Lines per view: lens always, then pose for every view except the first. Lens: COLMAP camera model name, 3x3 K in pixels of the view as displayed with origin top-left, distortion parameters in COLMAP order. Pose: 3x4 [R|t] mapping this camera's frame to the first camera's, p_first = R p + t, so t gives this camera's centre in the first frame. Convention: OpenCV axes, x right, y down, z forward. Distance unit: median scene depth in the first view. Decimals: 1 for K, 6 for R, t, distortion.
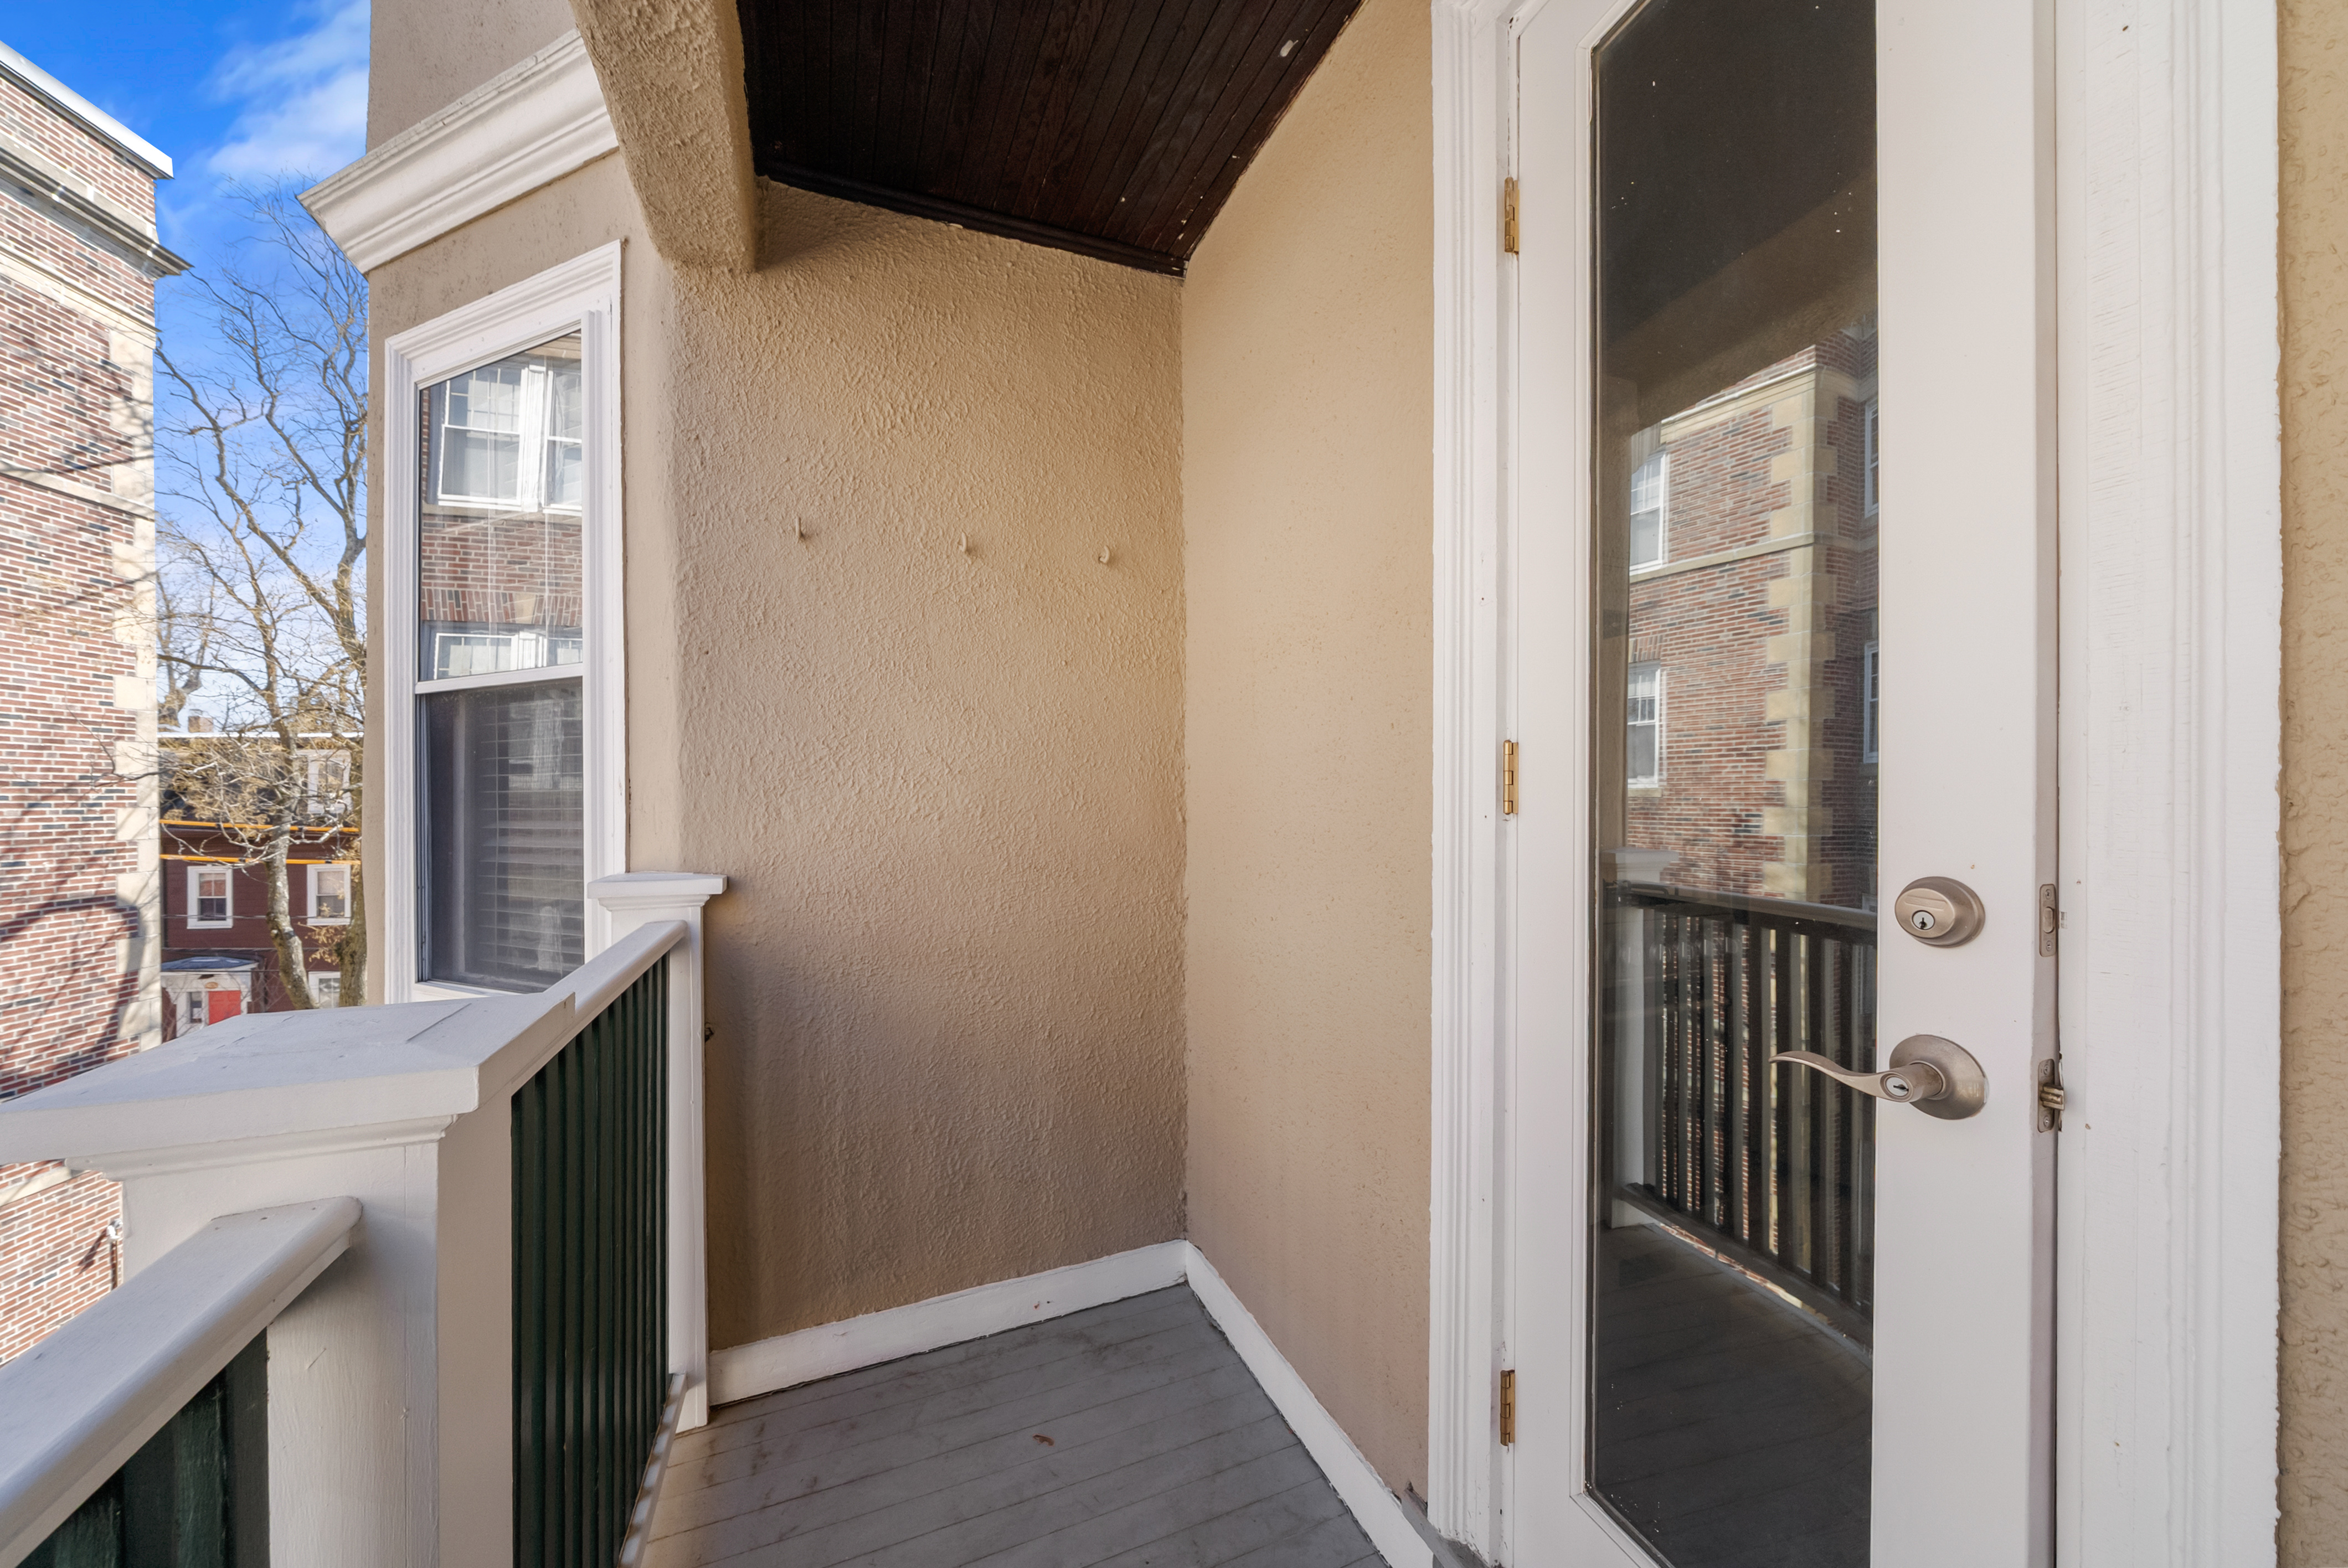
lens RADIAL K [[814.2, 0, 1169.8], [0, 814.2, 809.4], [0, 0, 1]] dist [-0.002679, -0.000187]
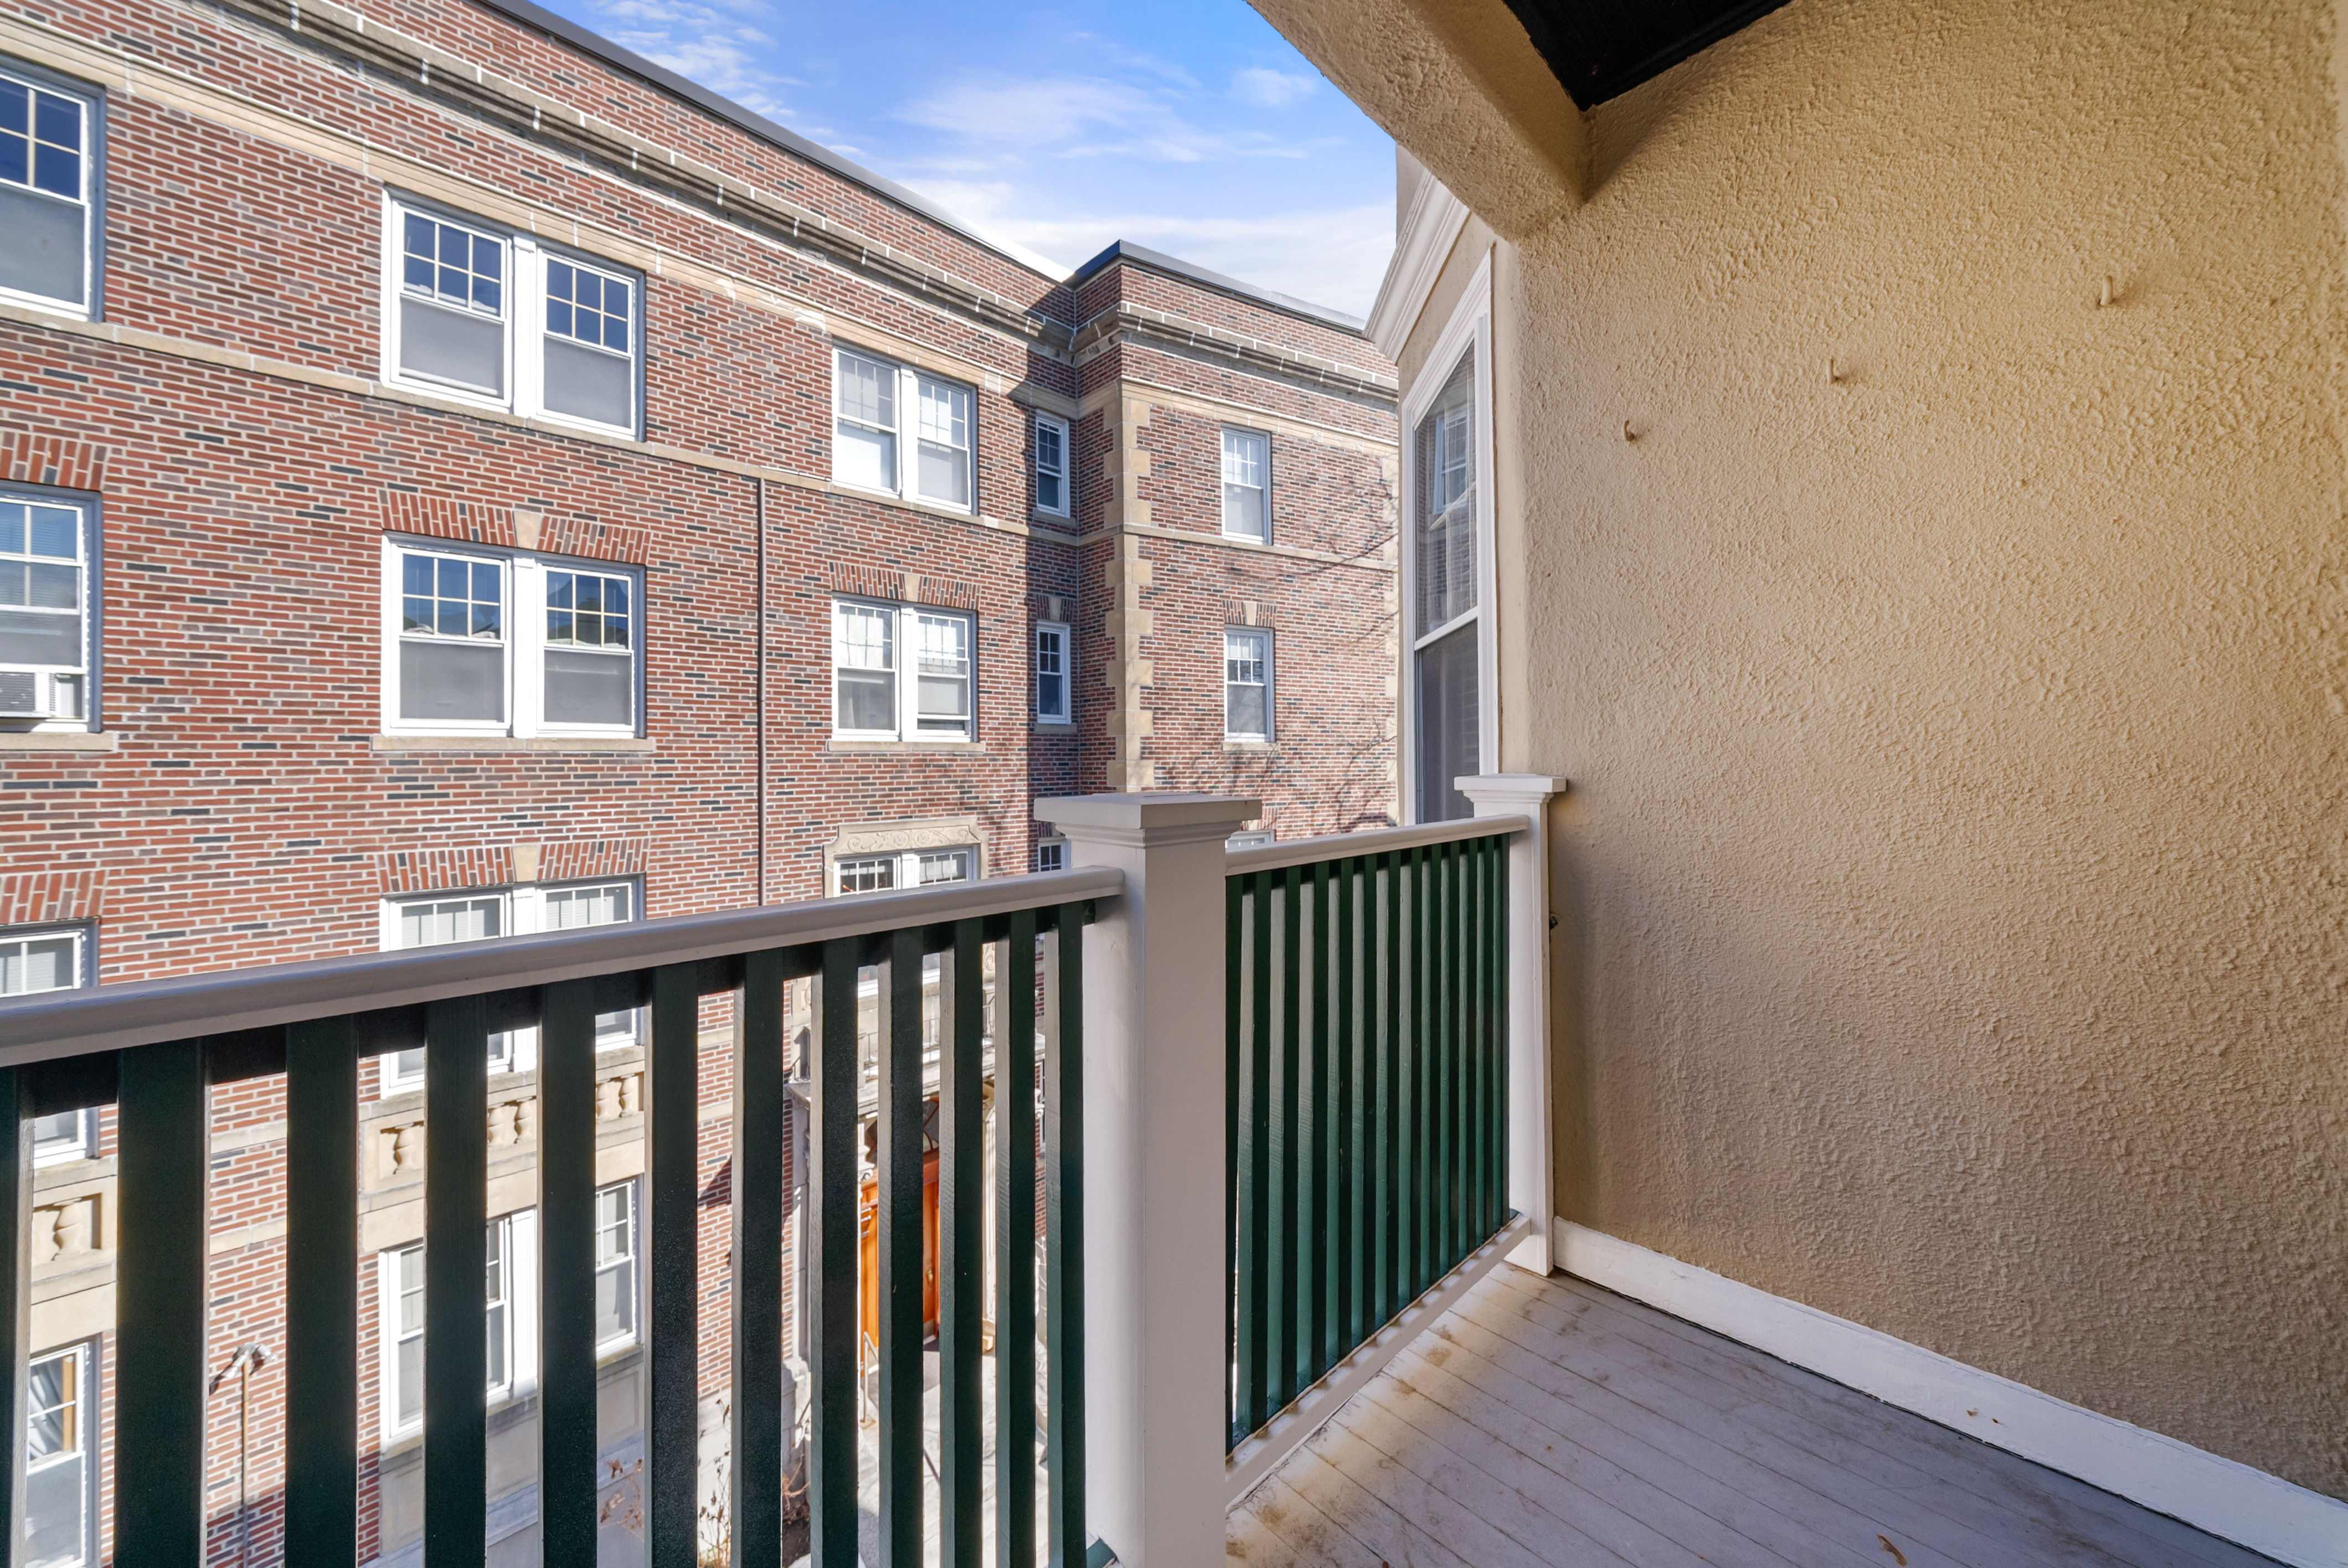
lens RADIAL K [[829.9, 0, 1180.4], [0, 829.9, 765.2], [0, 0, 1]] dist [-0.001217, -0.000299]
pose [[0.375842, 0.003636, -0.926677, 0.263235], [-0.008269, 0.999966, 0.000570, 0.063161], [0.926647, 0.007449, 0.375859, 0.104910]]
